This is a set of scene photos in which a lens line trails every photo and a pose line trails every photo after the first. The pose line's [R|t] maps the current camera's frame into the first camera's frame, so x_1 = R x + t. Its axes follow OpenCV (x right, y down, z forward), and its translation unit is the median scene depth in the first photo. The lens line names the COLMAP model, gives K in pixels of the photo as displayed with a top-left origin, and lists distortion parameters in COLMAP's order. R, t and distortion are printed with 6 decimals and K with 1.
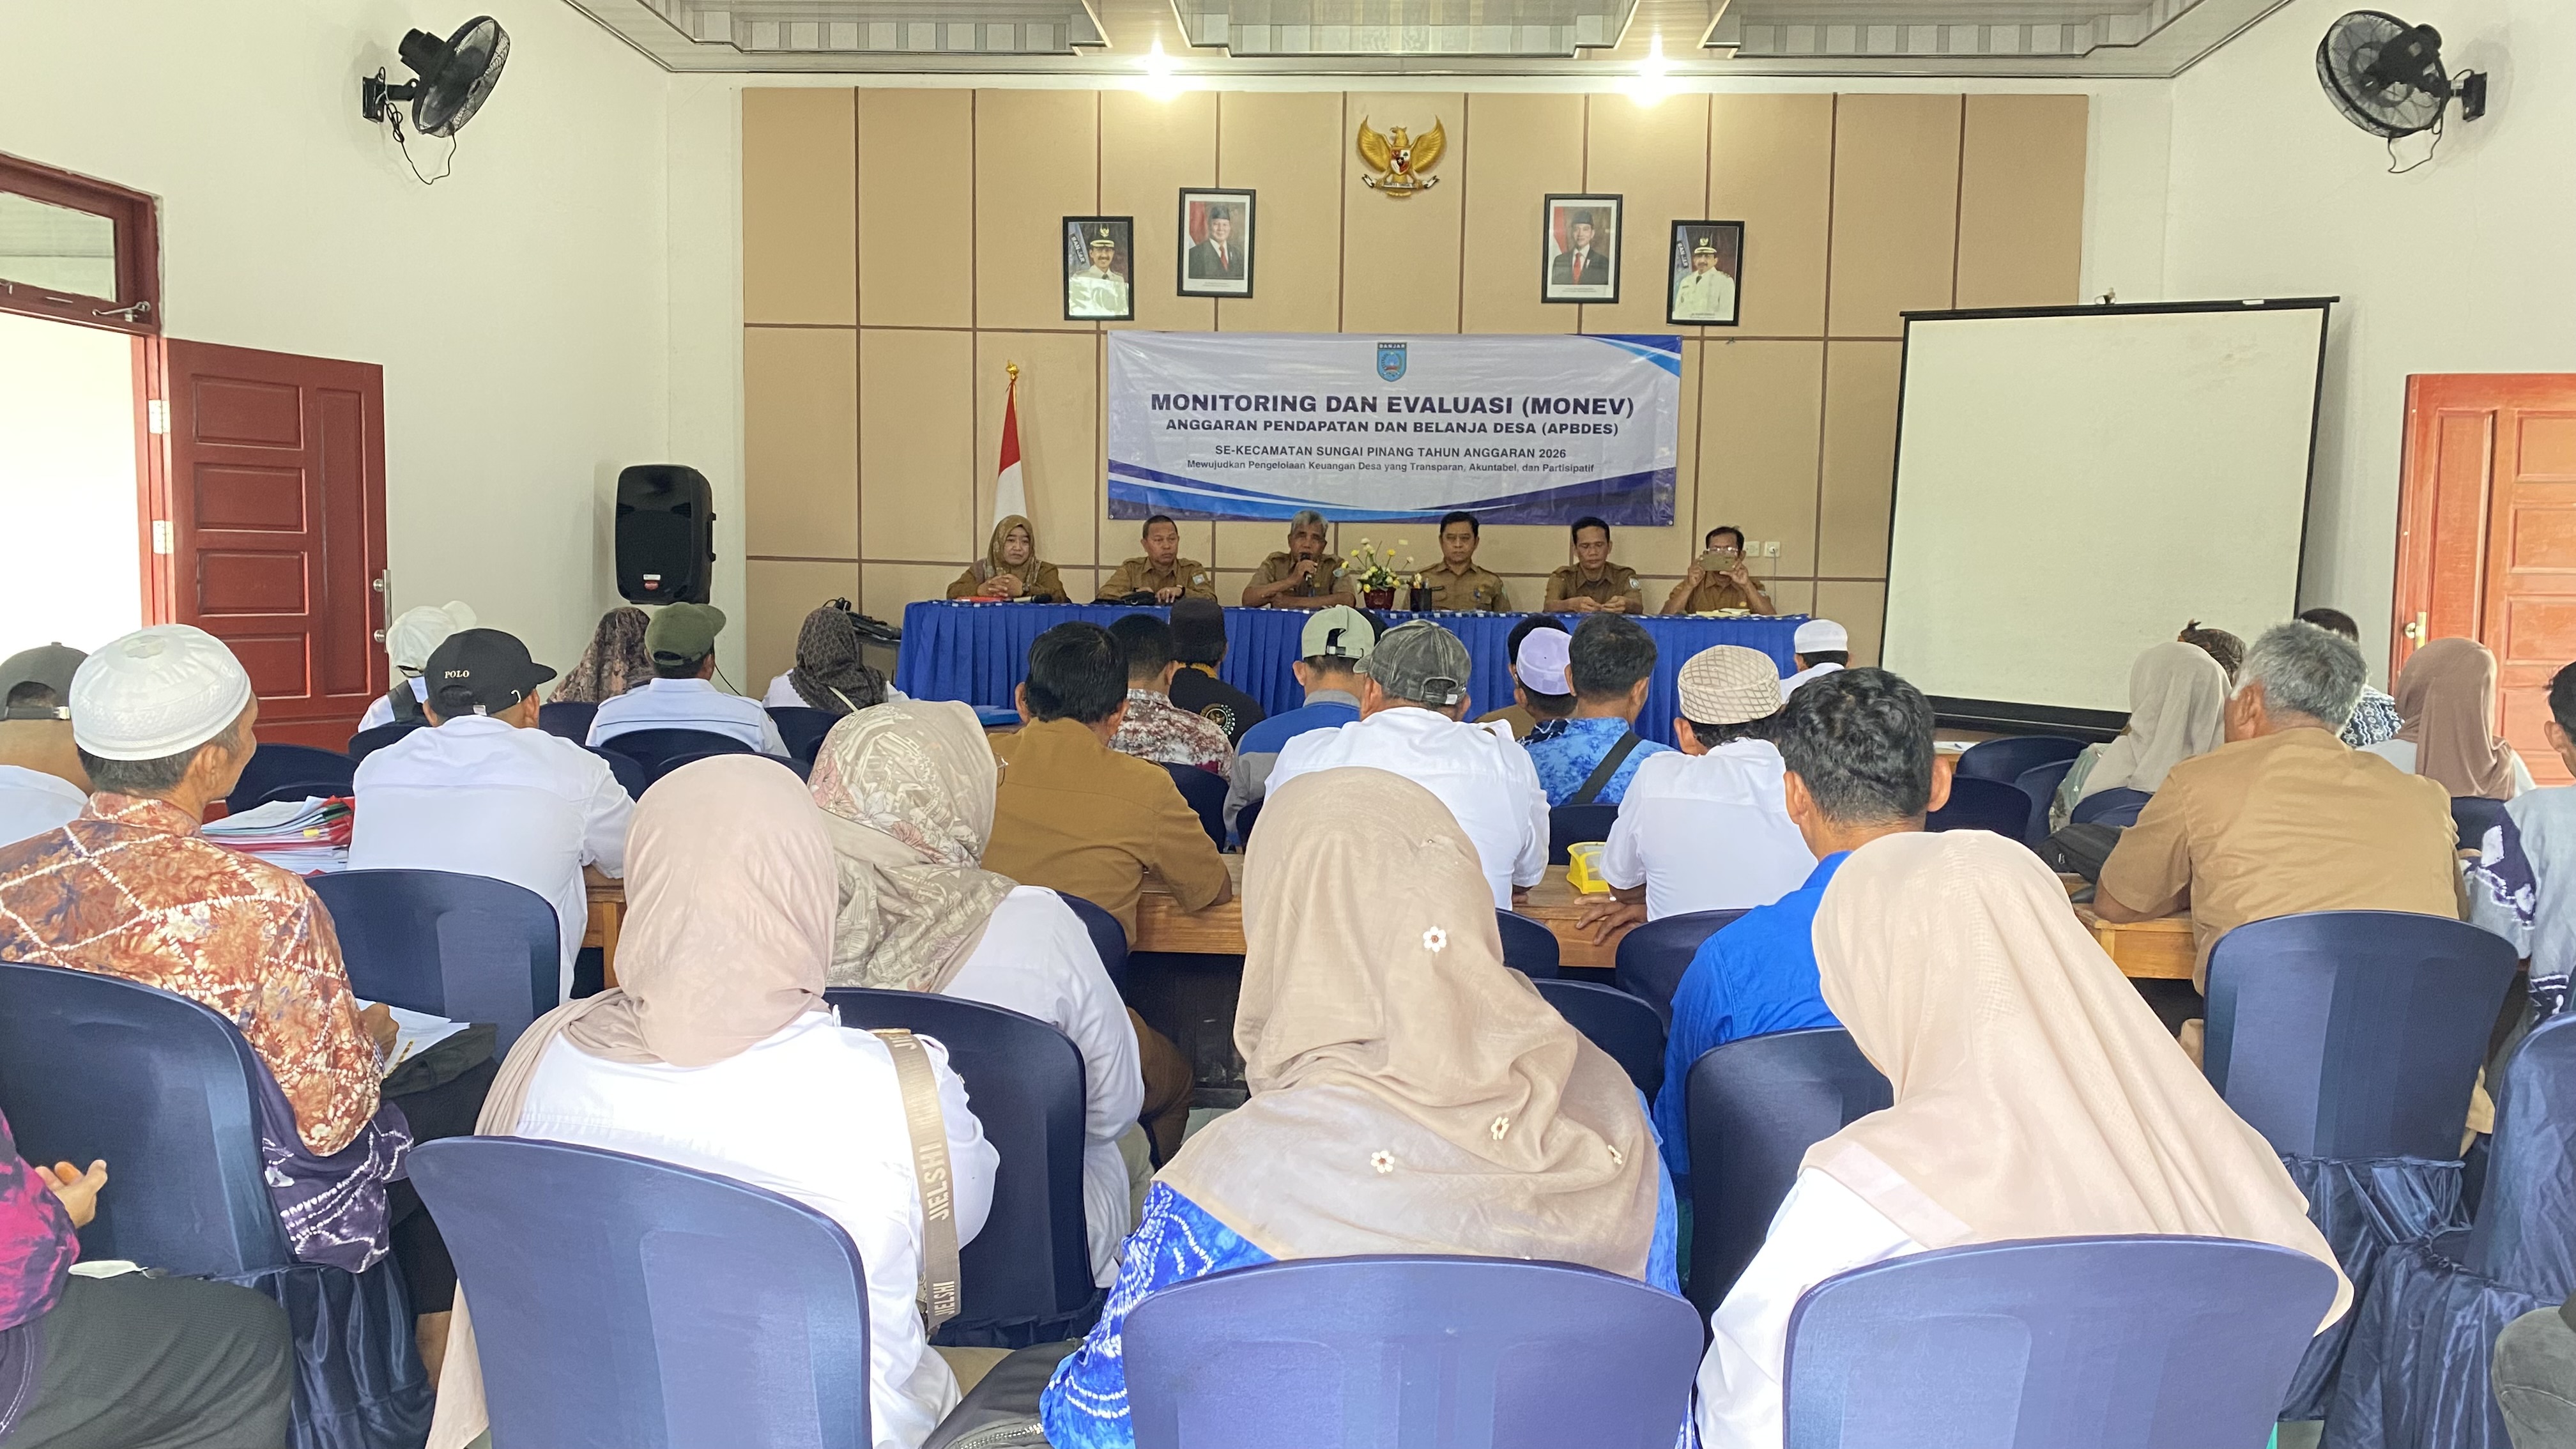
lens RADIAL K [[2035.7, 0, 1294.9], [0, 2035.7, 735.4], [0, 0, 1]] dist [0.054201, 0.001173]
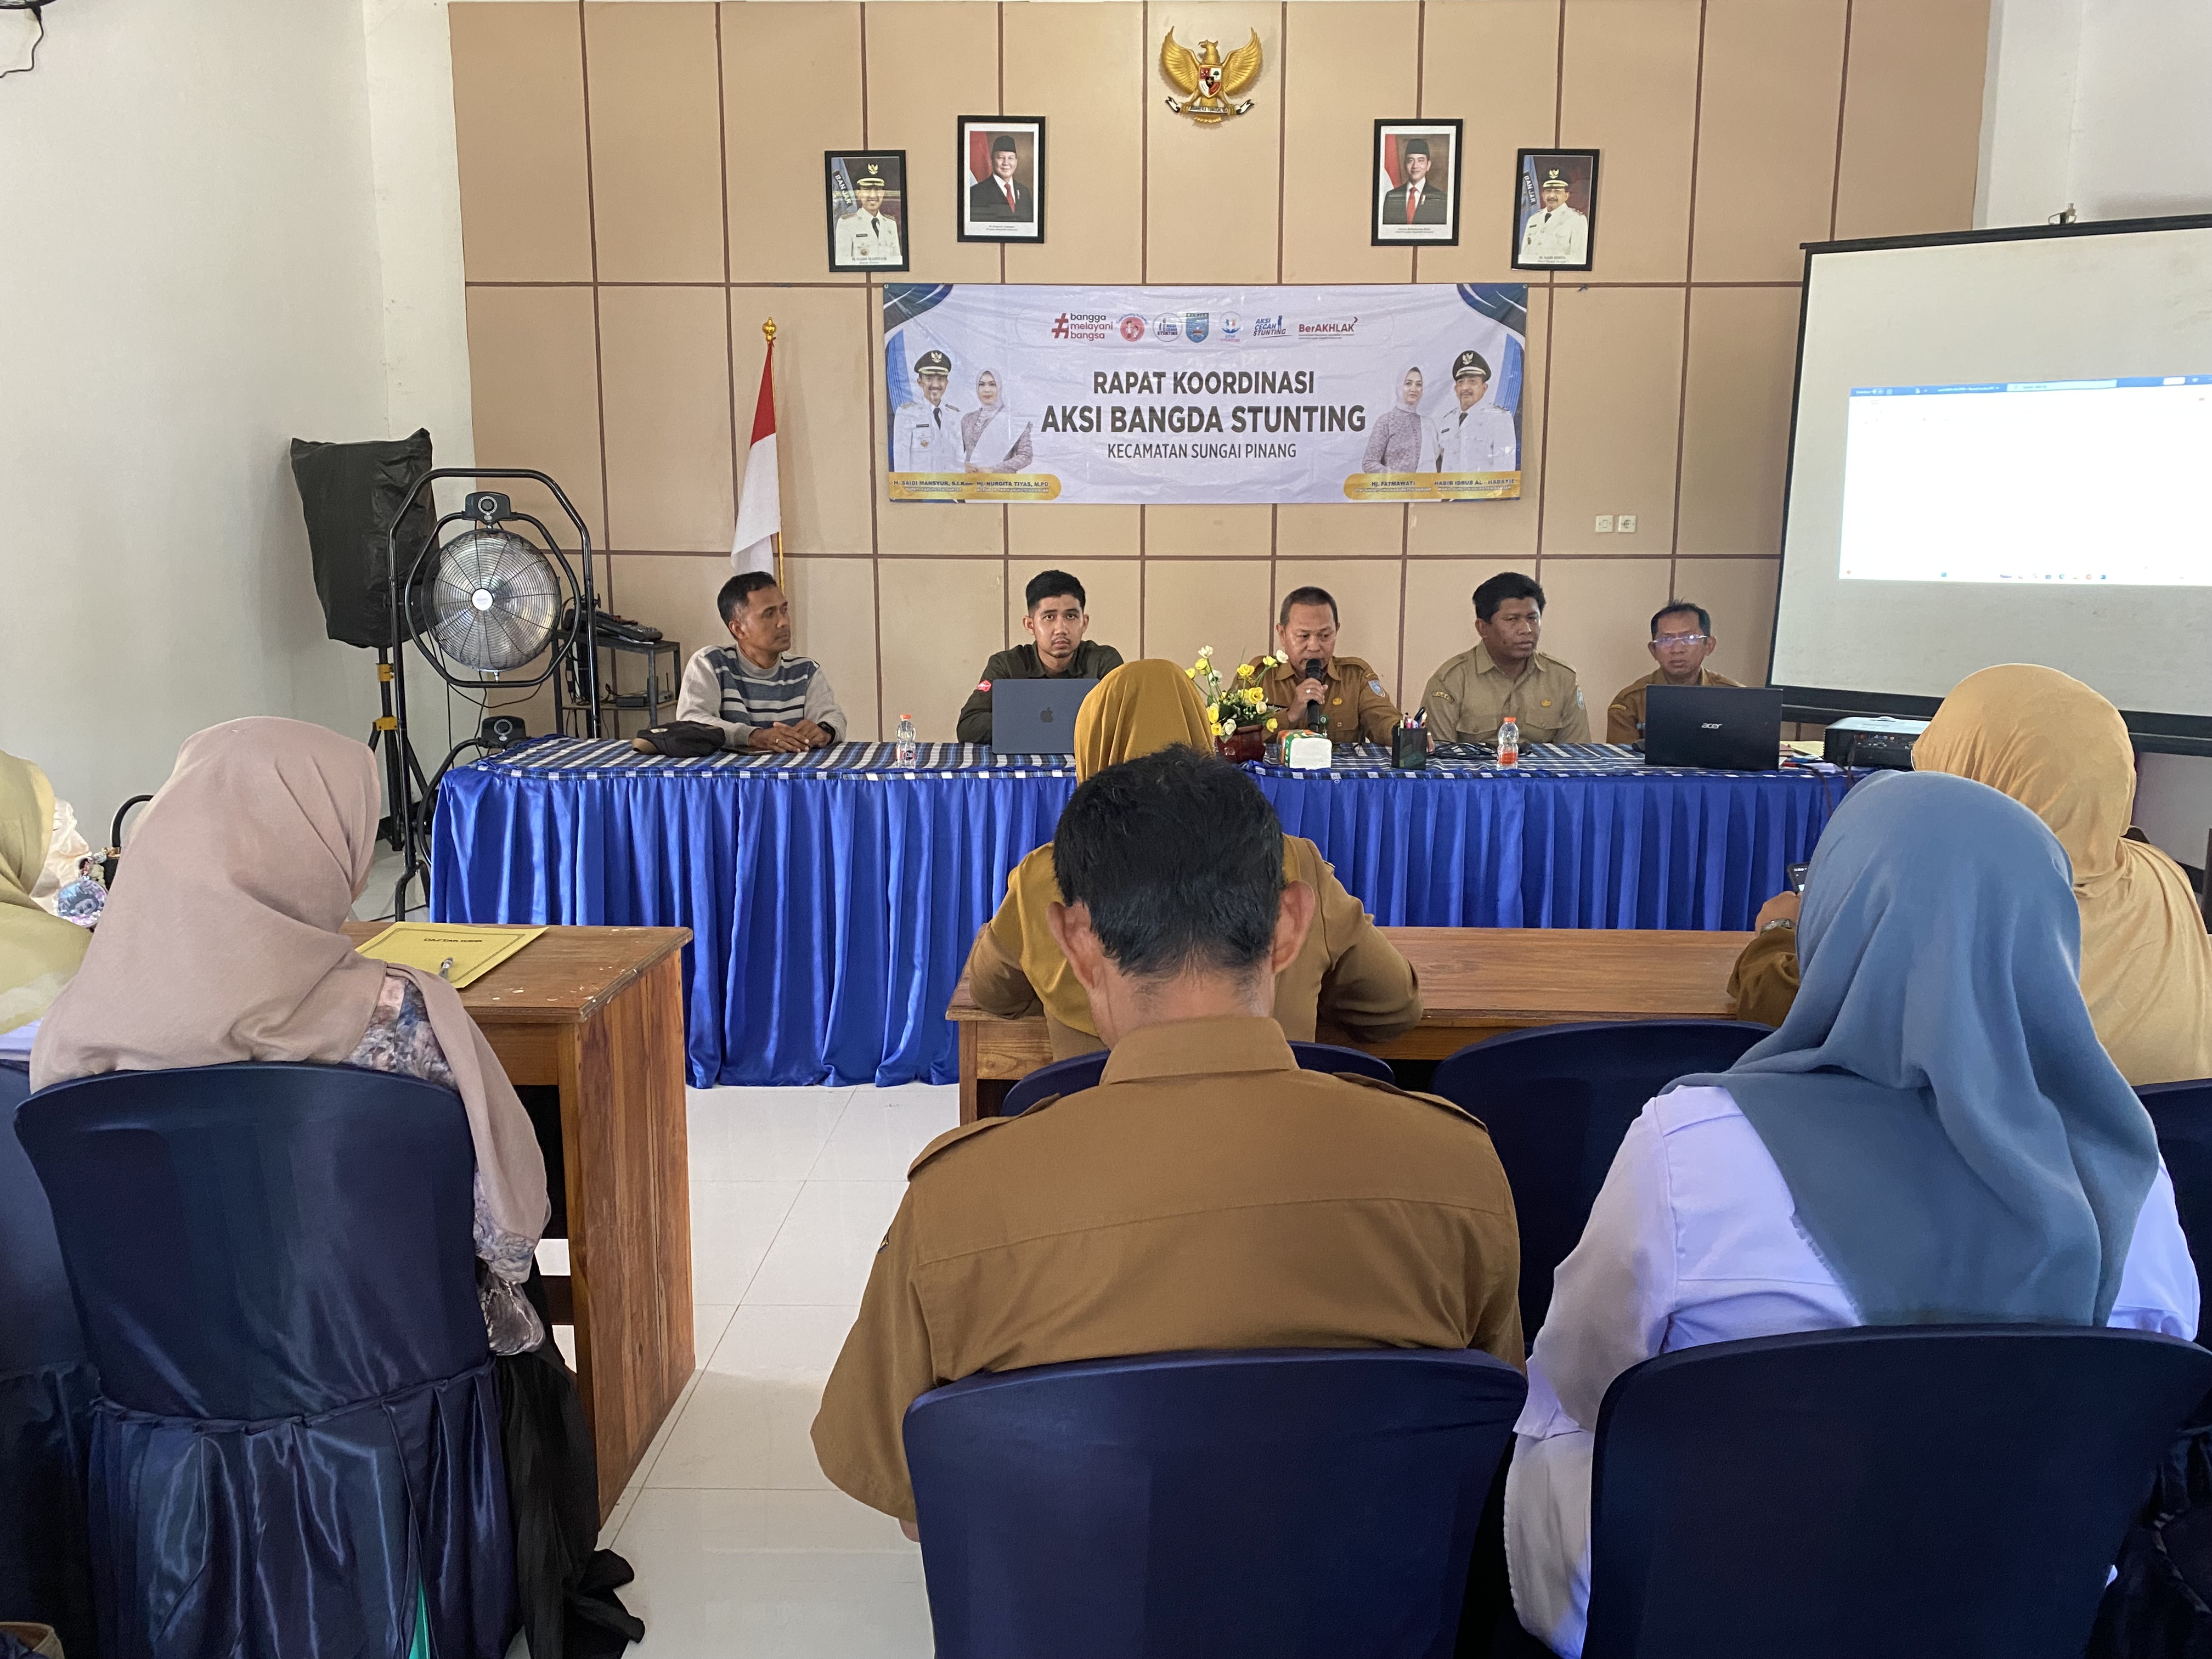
lens RADIAL K [[1656.8, 0, 1118.8], [0, 1656.8, 816.2], [0, 0, 1]] dist [0.011529, 0.017649]
pose [[0.999676, -0.017411, 0.018562, -0.006011], [0.015792, 0.996337, 0.084041, -0.028132], [-0.019957, -0.083720, 0.996289, 0.266783]]
